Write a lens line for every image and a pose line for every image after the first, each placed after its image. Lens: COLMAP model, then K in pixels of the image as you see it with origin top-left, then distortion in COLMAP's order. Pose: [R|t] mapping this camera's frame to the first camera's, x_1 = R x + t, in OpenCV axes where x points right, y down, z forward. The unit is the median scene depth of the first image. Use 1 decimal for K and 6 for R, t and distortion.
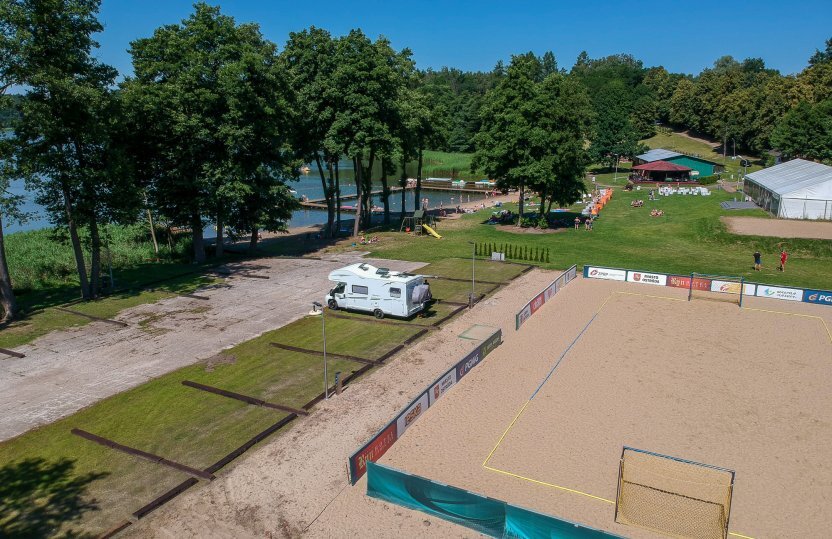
lens RADIAL K [[645.0, 0, 416.0], [0, 645.0, 269.5], [0, 0, 1]] dist [-0.005323, -0.001887]
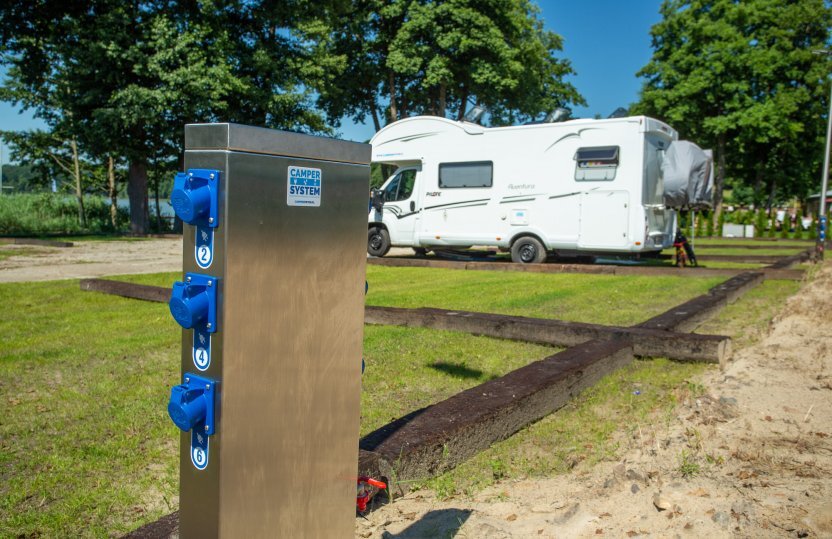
lens RADIAL K [[645.0, 0, 416.0], [0, 645.0, 269.5], [0, 0, 1]] dist [-0.005323, -0.001887]
pose [[0.994460, 0.039147, -0.097558, -0.076570], [-0.054269, 0.986022, -0.157529, 0.121369], [0.090028, 0.161950, 0.982684, 0.687631]]
